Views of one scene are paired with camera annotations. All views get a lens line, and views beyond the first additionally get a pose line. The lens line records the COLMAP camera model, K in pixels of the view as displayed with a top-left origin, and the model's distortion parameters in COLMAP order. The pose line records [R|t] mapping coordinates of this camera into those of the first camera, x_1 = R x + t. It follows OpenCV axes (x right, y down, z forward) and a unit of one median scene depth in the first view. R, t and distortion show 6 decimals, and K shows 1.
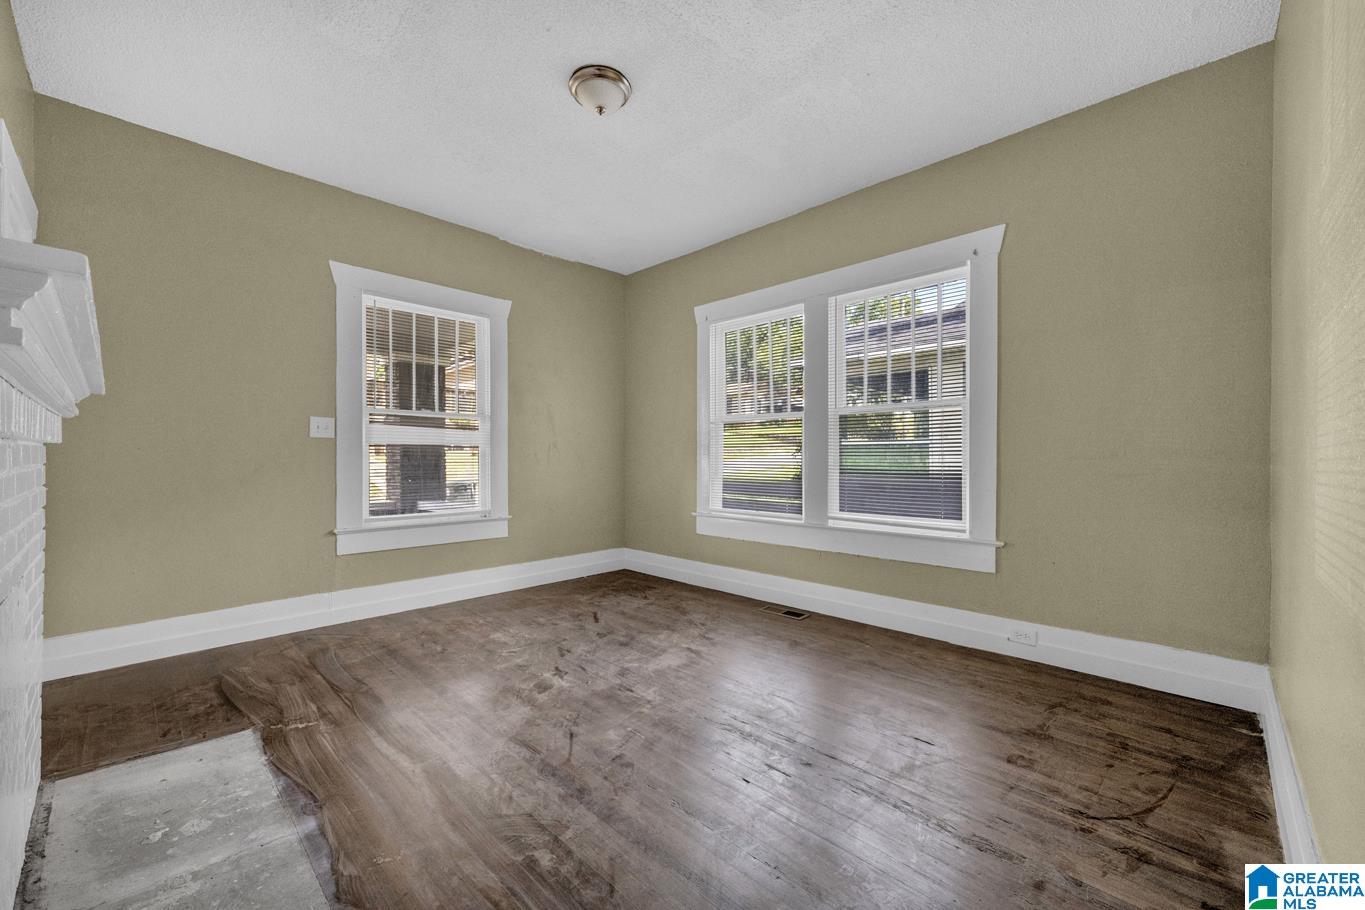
lens RADIAL K [[536.8, 0, 684.4], [0, 536.8, 459.6], [0, 0, 1]] dist [-0.002173, -0.000122]
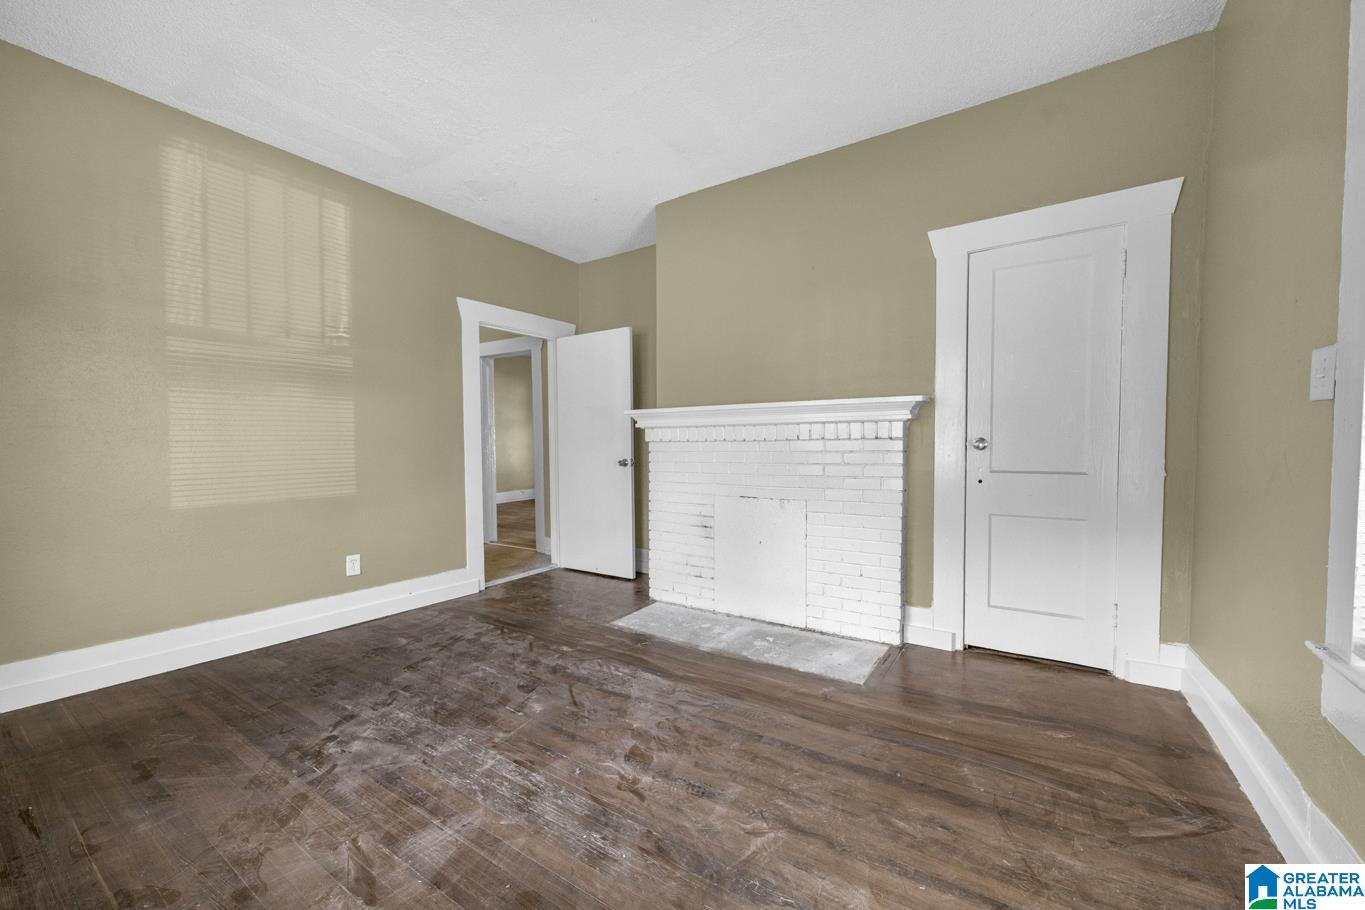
lens RADIAL K [[536.8, 0, 682.1], [0, 536.8, 459.0], [0, 0, 1]] dist [-0.002173, -0.000122]
pose [[-0.984753, 0.008220, -0.173763, -0.207767], [0.003119, 0.999557, 0.029610, -0.014072], [0.173930, 0.028616, -0.984342, 1.824736]]
